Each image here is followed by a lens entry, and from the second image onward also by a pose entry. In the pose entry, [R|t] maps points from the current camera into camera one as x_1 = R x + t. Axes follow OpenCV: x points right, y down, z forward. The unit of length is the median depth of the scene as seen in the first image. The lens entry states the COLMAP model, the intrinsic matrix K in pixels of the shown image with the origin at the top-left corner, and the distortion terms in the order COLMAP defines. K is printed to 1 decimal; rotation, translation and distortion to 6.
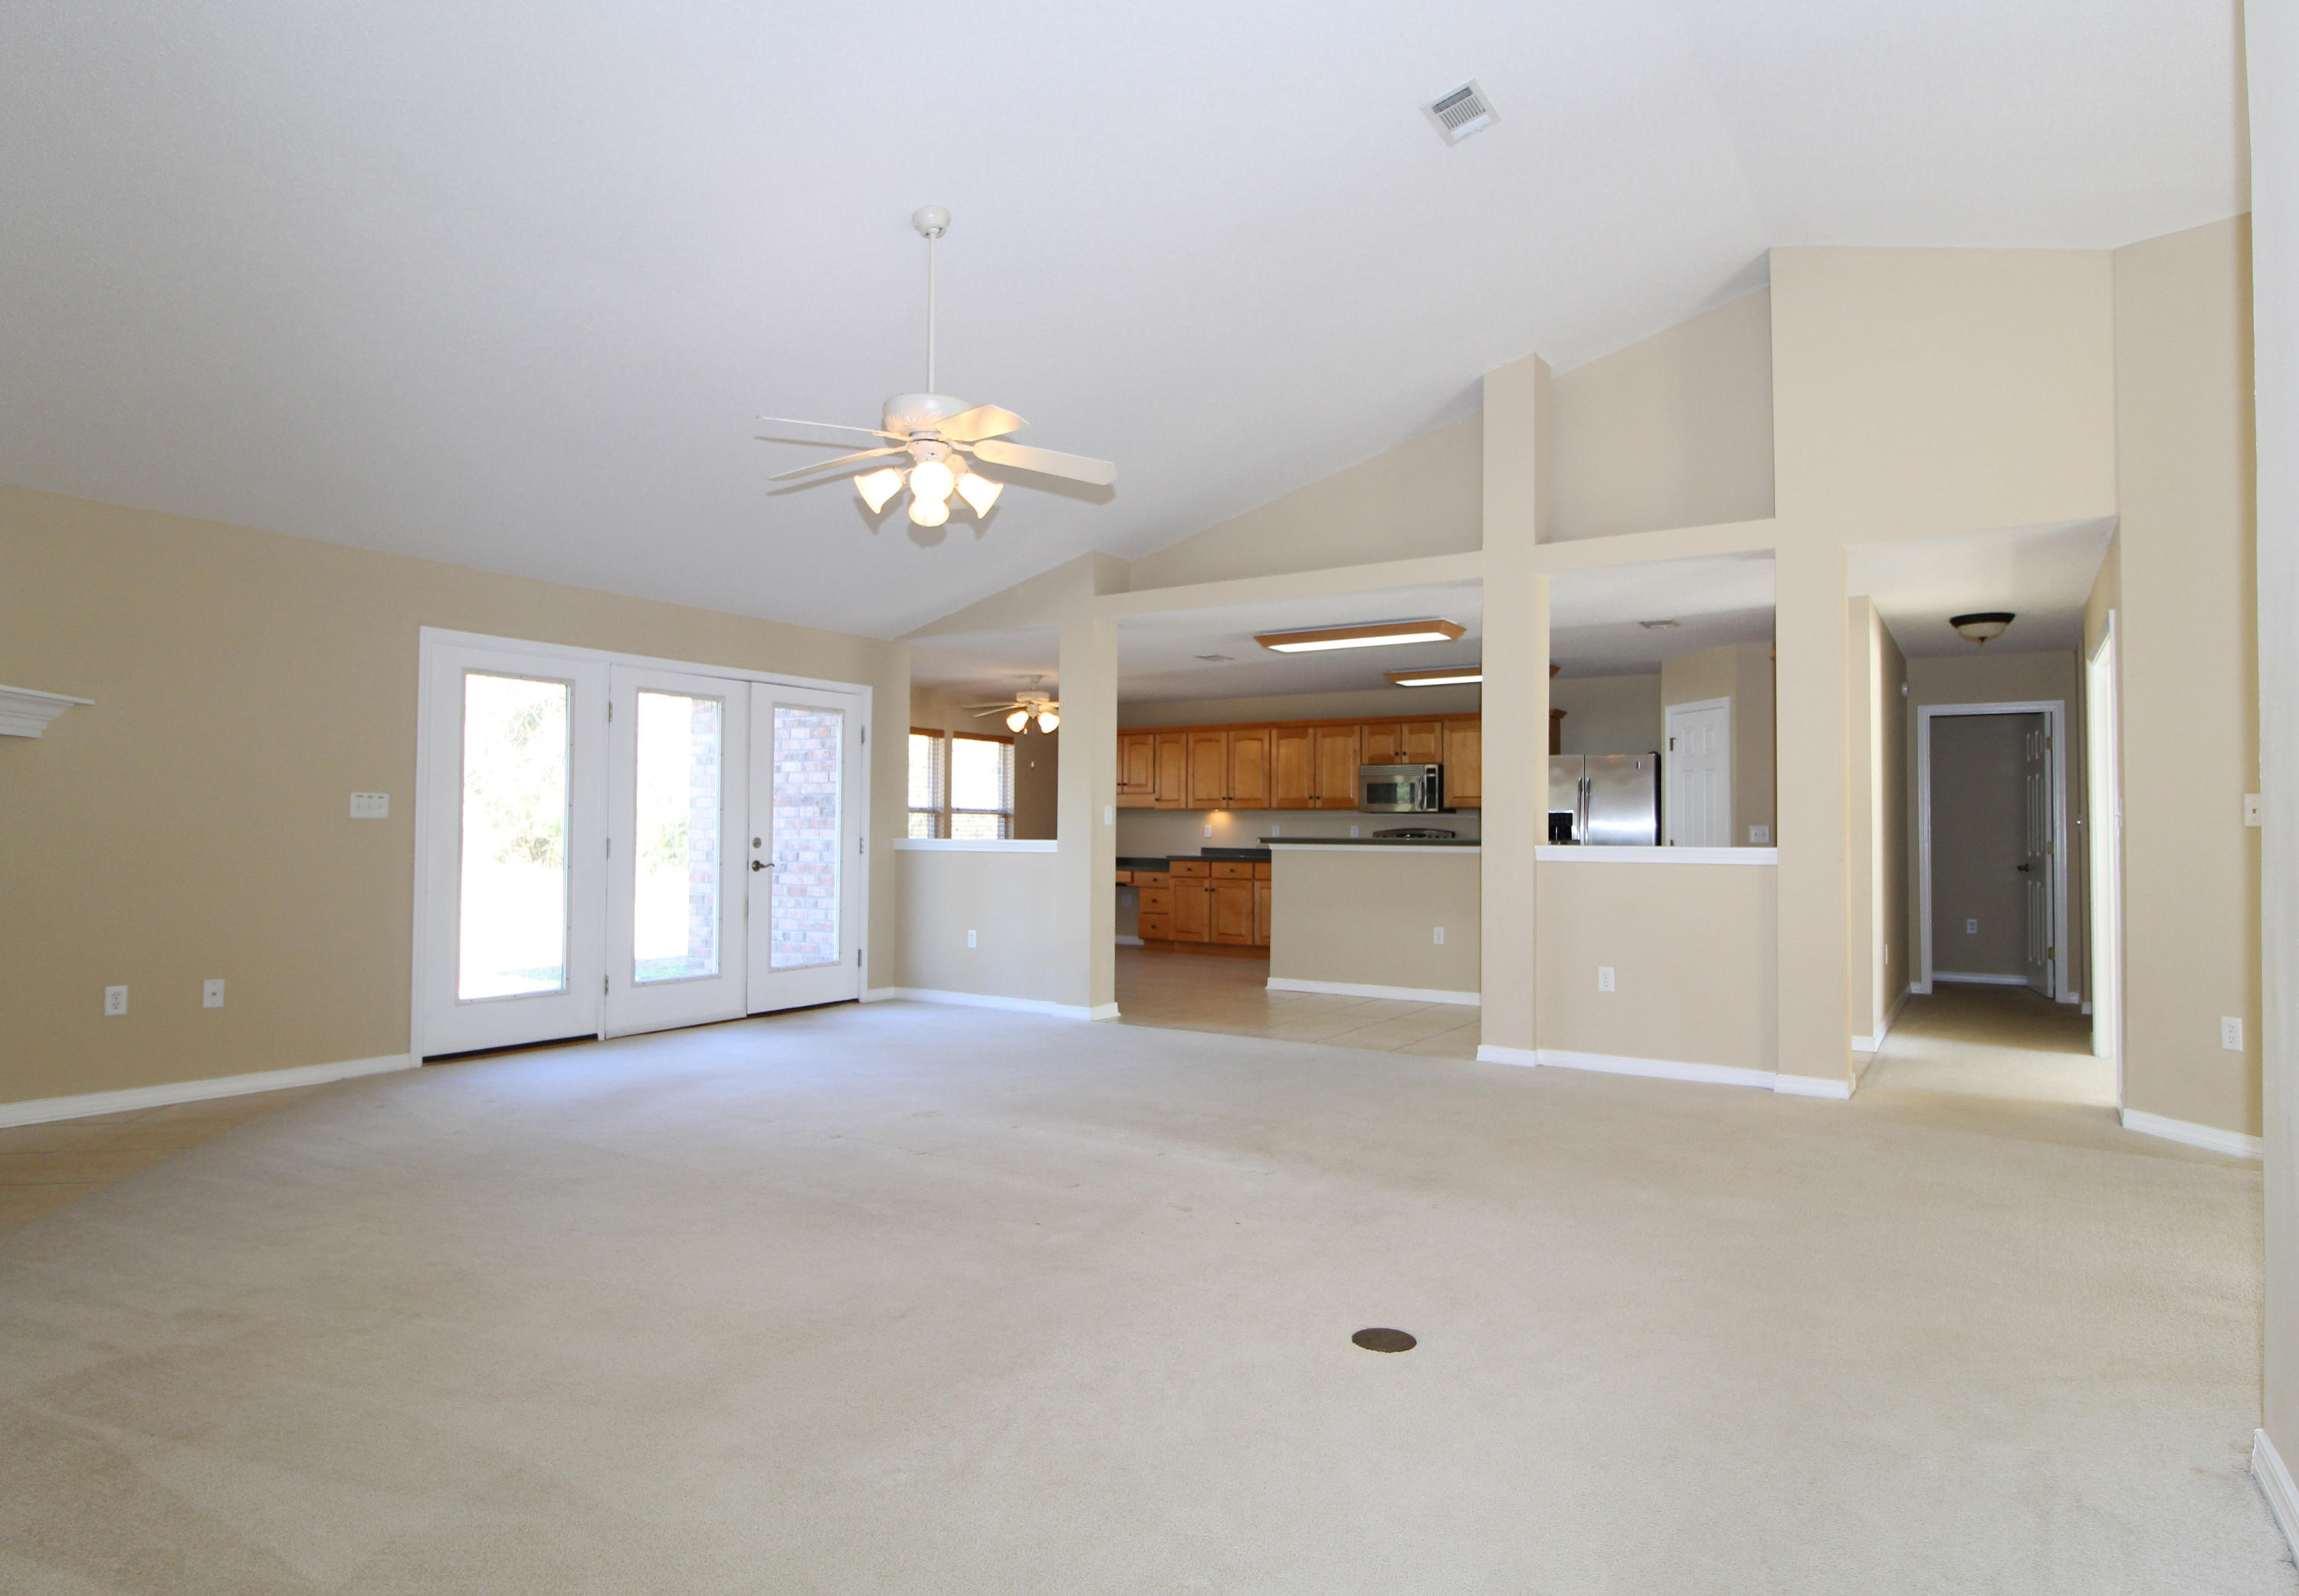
lens RADIAL K [[1257.9, 0, 1179.8], [0, 1257.9, 804.9], [0, 0, 1]] dist [-0.047722, 0.000470]
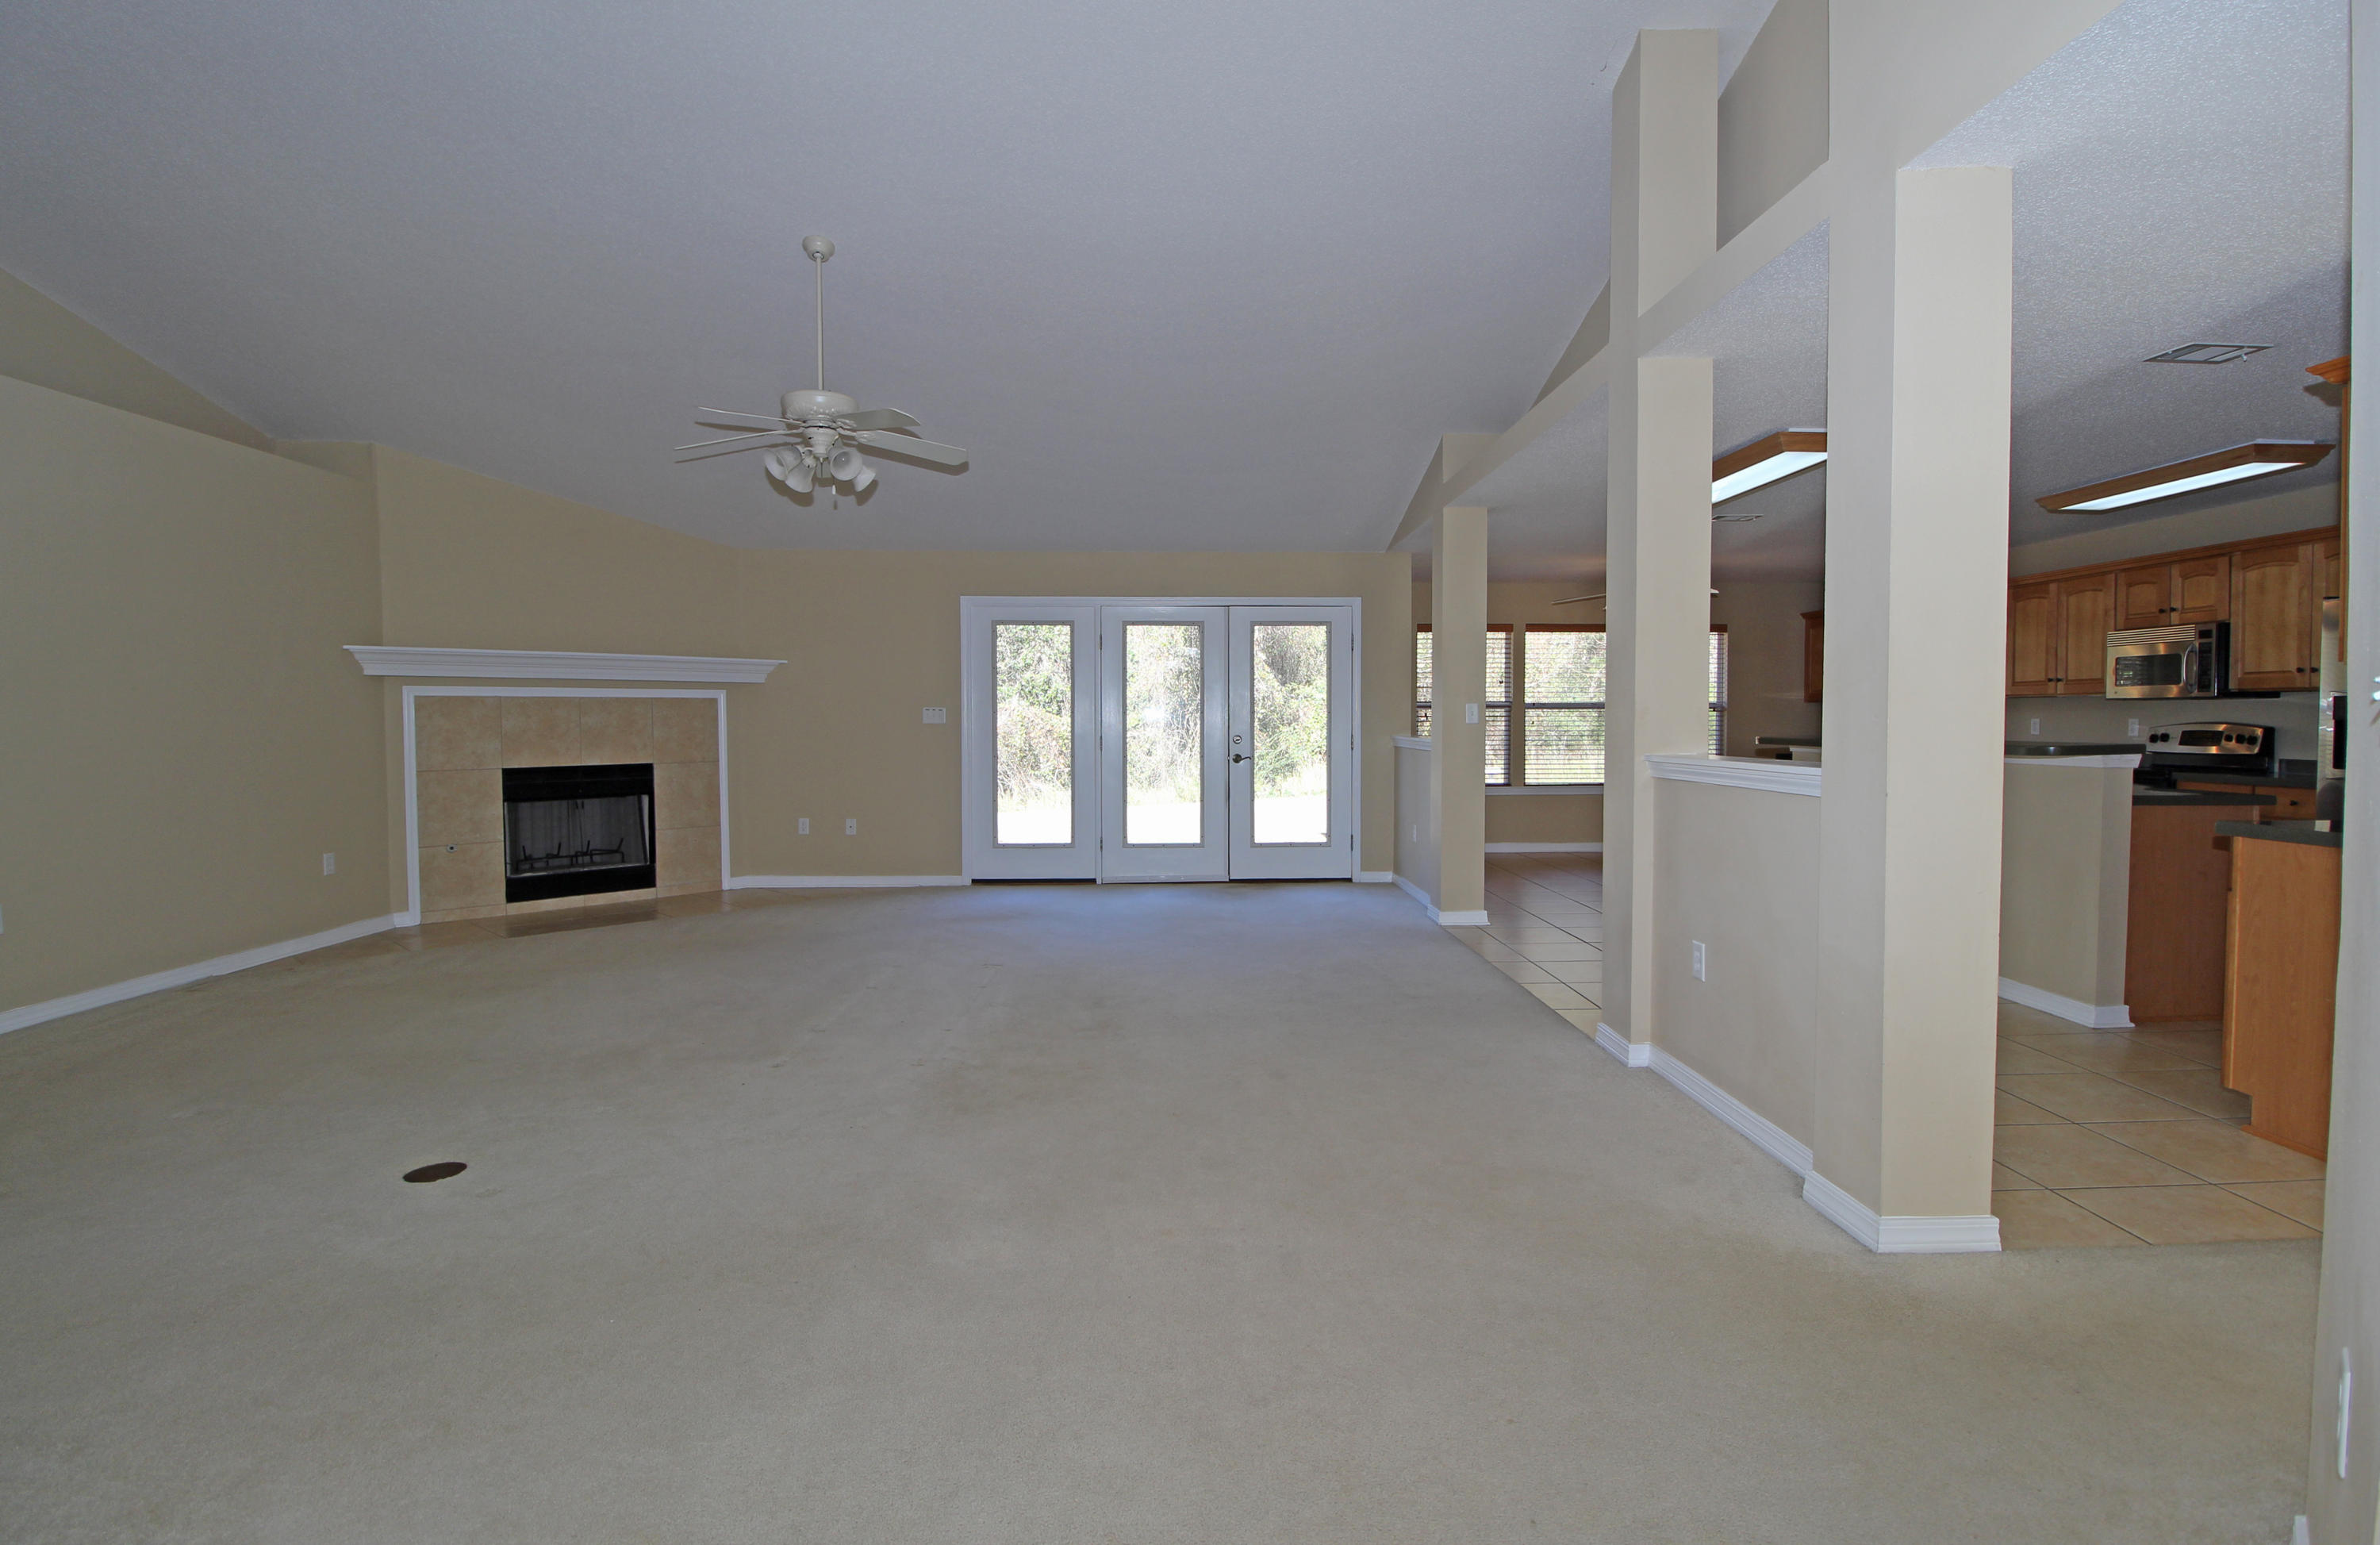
lens RADIAL K [[1136.7, 0, 1179.4], [0, 1136.7, 753.4], [0, 0, 1]] dist [-0.029127, -0.000589]
pose [[0.557230, 0.018060, -0.830162, 0.376004], [0.022731, 0.999057, 0.036993, 0.001166], [0.830047, -0.039484, 0.556294, 0.235309]]
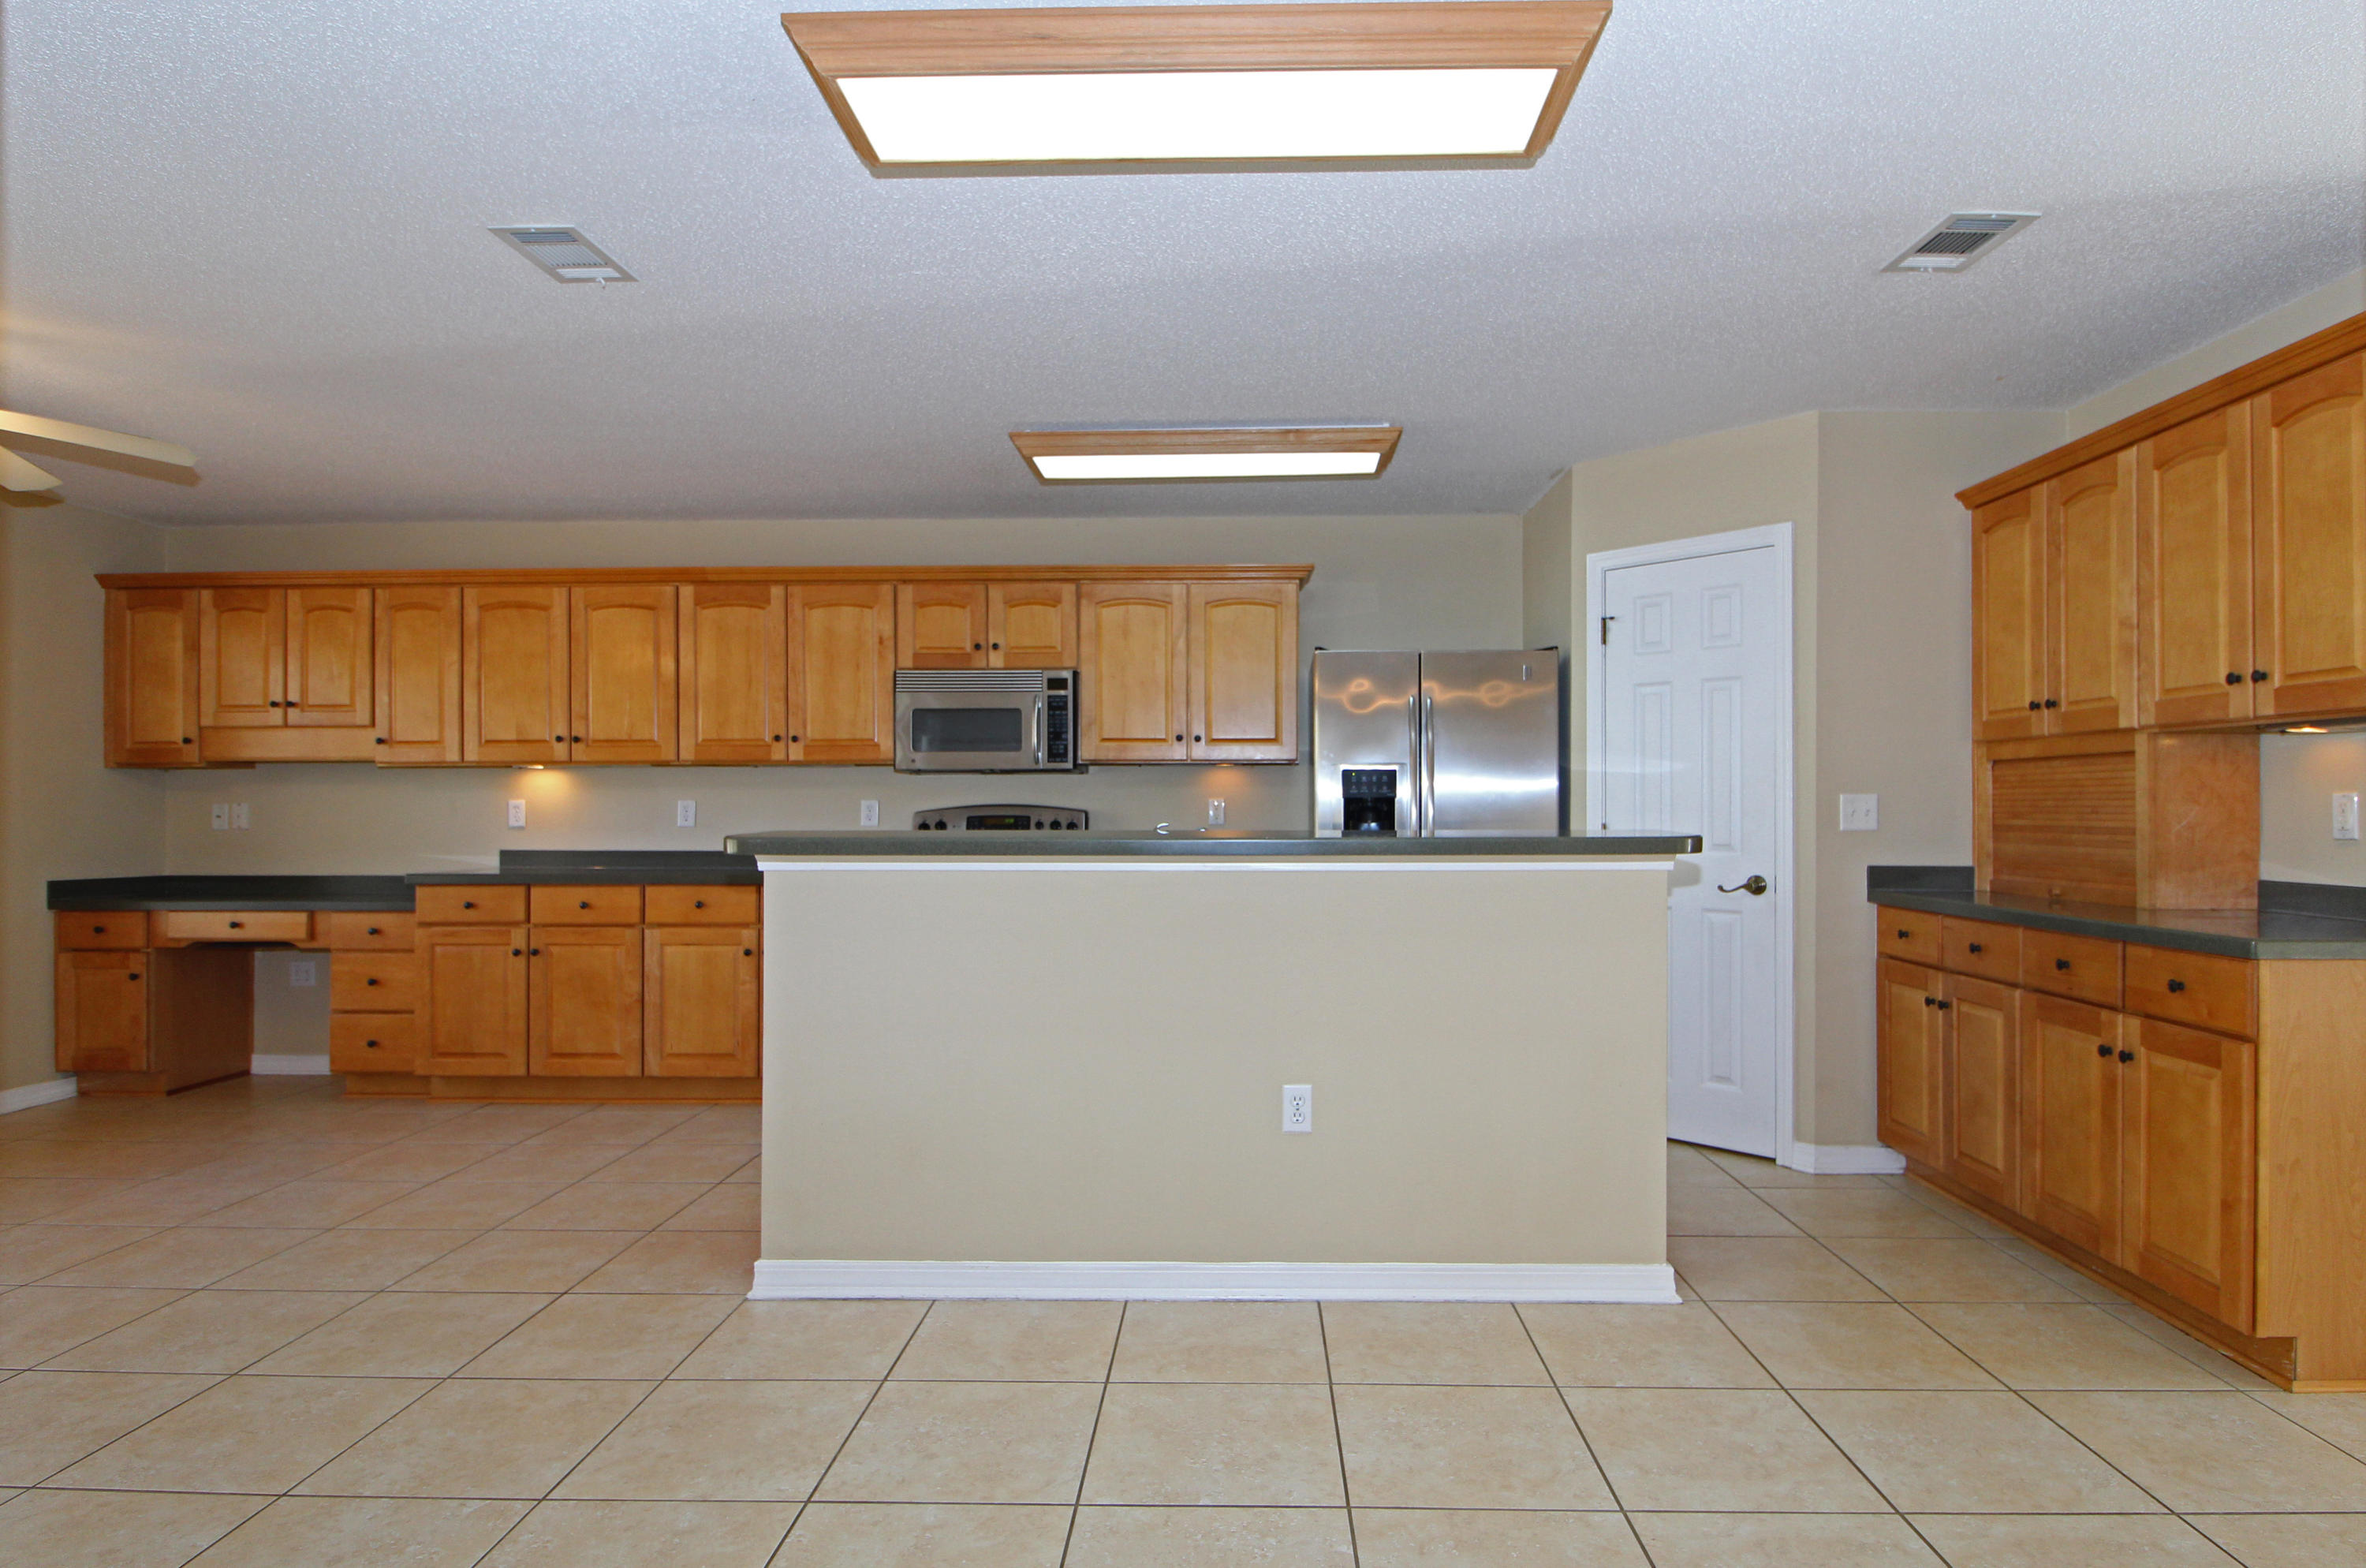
lens RADIAL K [[1269.1, 0, 1218.0], [0, 1269.1, 804.8], [0, 0, 1]] dist [0.005978, -0.014934]
pose [[0.855546, -0.005191, 0.517700, 0.002255], [-0.004050, 0.999852, 0.016717, 0.010280], [-0.517710, -0.016399, 0.855399, 0.546943]]
